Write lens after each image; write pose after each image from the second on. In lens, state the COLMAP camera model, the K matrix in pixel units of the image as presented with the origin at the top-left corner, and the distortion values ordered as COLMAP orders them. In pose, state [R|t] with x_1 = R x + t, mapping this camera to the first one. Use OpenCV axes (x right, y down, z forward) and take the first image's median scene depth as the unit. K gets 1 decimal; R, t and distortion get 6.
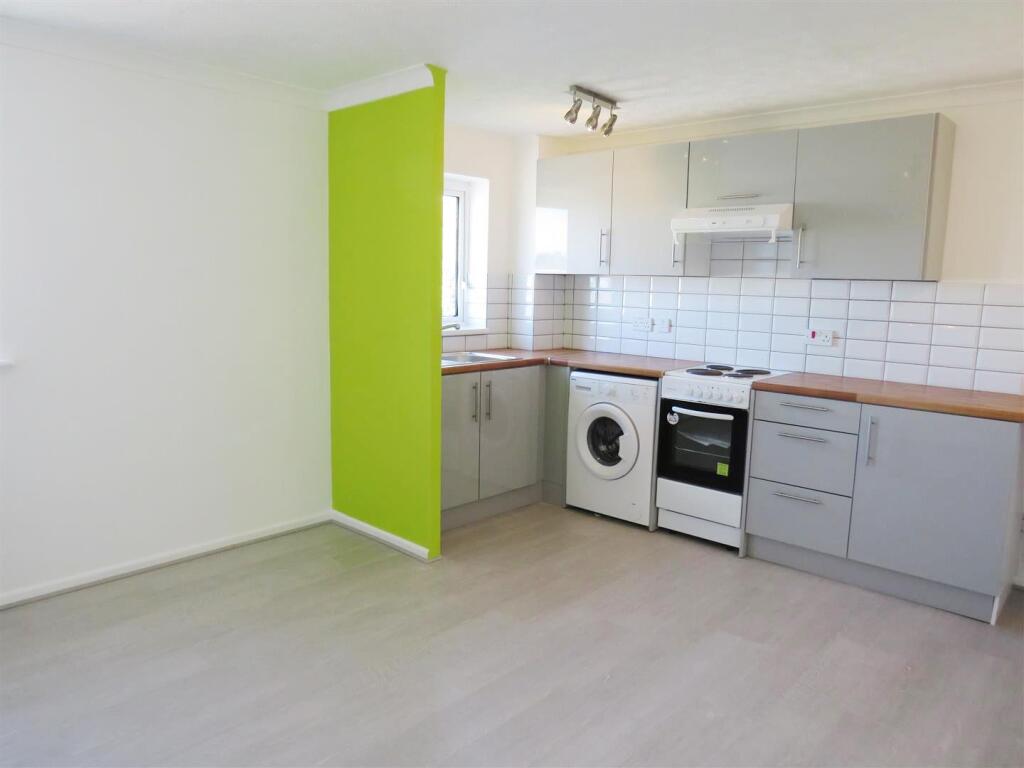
lens RADIAL K [[732.9, 0, 516.7], [0, 732.9, 377.6], [0, 0, 1]] dist [-0.024567, 0.015497]
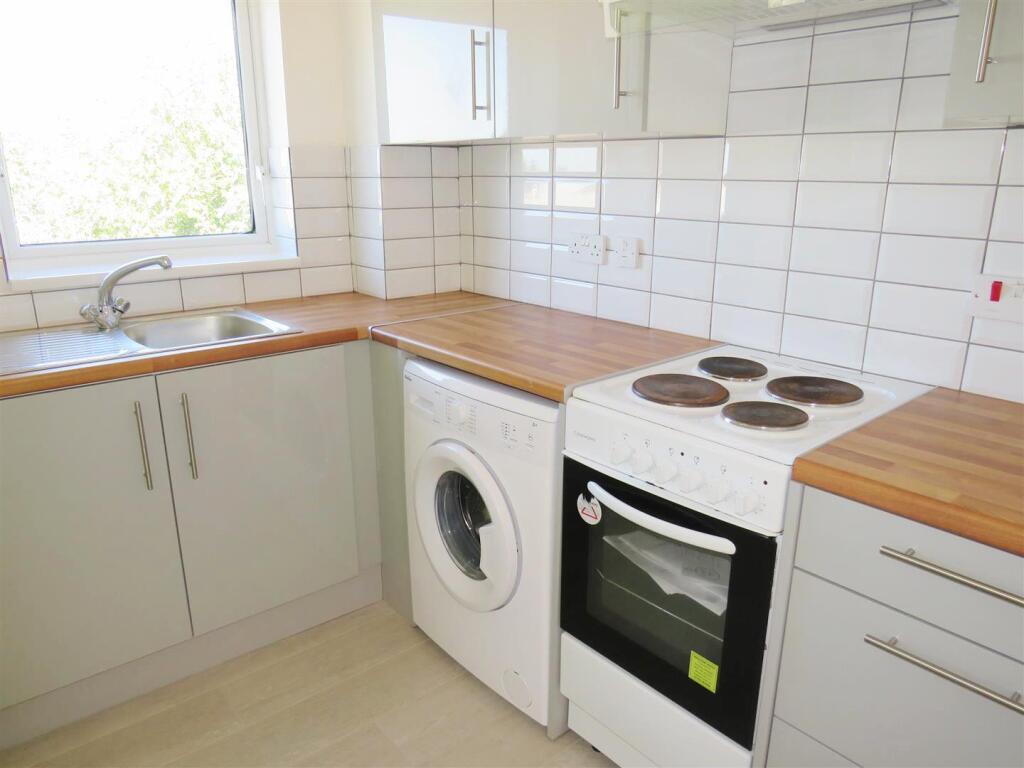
lens RADIAL K [[732.9, 0, 513.6], [0, 732.9, 382.6], [0, 0, 1]] dist [-0.024567, 0.015497]
pose [[0.991409, 0.015445, -0.129885, 0.219849], [0.003872, 0.989104, 0.147171, -0.067480], [0.130743, -0.146409, 0.980546, 0.614927]]
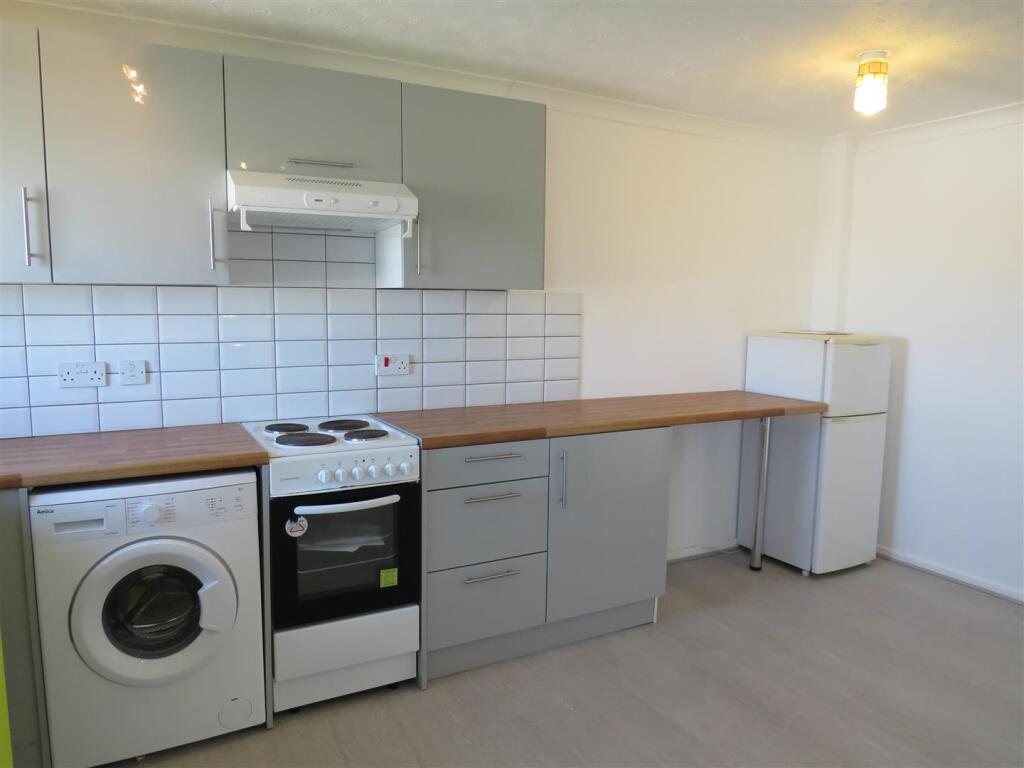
lens RADIAL K [[732.9, 0, 514.1], [0, 732.9, 383.3], [0, 0, 1]] dist [-0.024567, 0.015497]
pose [[0.336145, -0.128775, 0.932965, -0.259816], [0.125315, 0.987916, 0.091209, -0.089468], [-0.933436, 0.086255, 0.348220, 0.612169]]
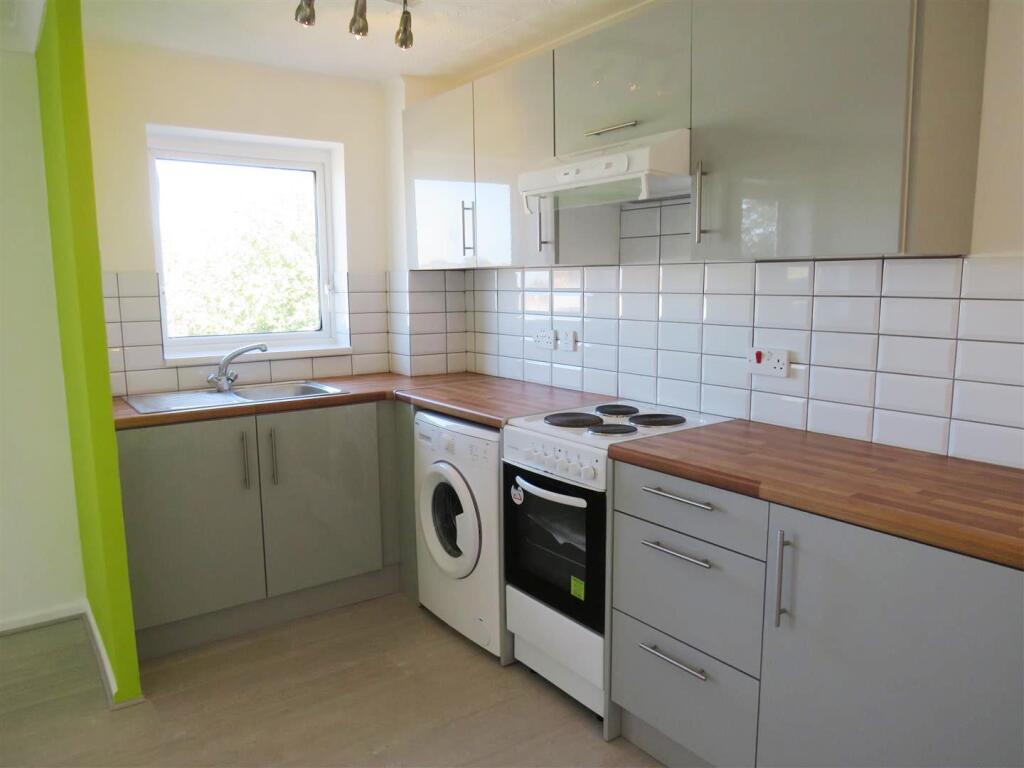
lens RADIAL K [[732.9, 0, 512.7], [0, 732.9, 381.6], [0, 0, 1]] dist [-0.024567, 0.015497]
pose [[0.978087, -0.002976, -0.208174, 0.334388], [0.003483, 0.999992, 0.002071, -0.040969], [0.208166, -0.002750, 0.978090, 0.386114]]
